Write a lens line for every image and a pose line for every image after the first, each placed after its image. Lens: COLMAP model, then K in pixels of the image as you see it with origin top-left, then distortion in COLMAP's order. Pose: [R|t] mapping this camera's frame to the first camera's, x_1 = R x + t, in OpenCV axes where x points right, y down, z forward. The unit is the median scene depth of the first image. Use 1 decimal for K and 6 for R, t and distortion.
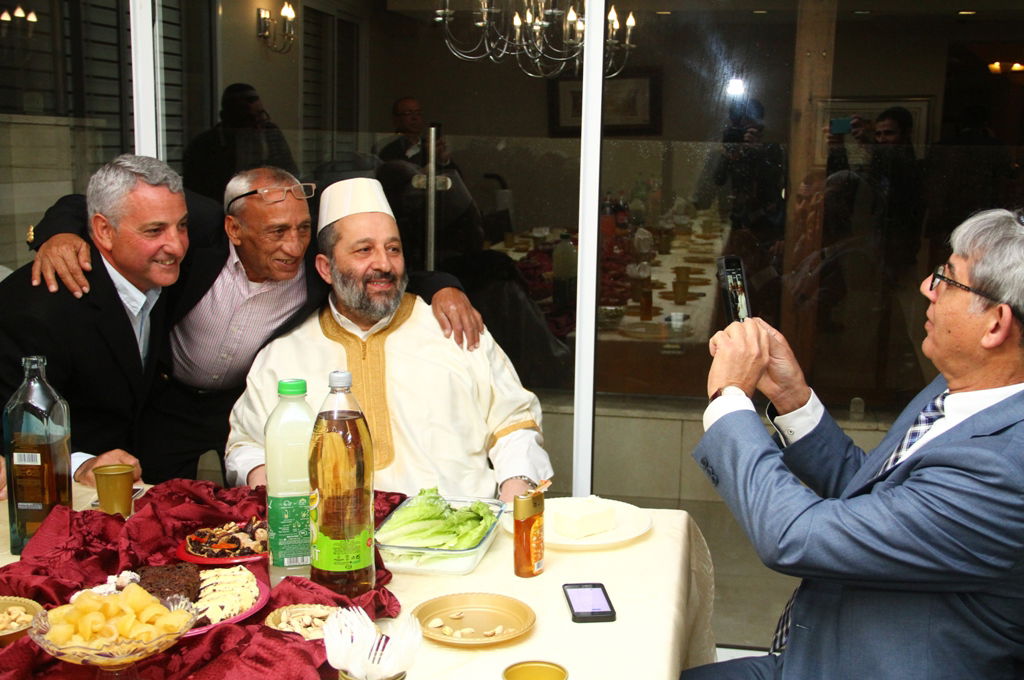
lens RADIAL K [[1177.2, 0, 511.7], [0, 1177.2, 370.2], [0, 0, 1]] dist [0.008539, 0.307803]
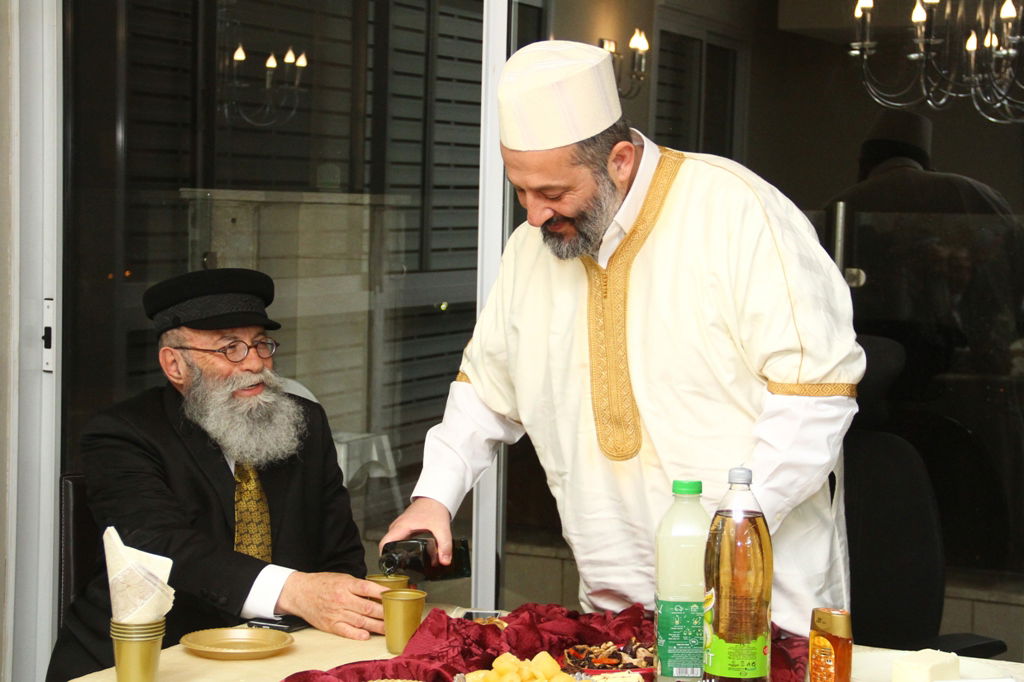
lens RADIAL K [[1744.9, 0, 512.0], [0, 1744.9, 341.0], [0, 0, 1]] dist [0.048972, 0.207834]
pose [[0.968659, 0.014997, -0.247941, 0.022775], [-0.044846, 0.992331, -0.115186, 0.061917], [0.244312, 0.122696, 0.961903, -0.374171]]
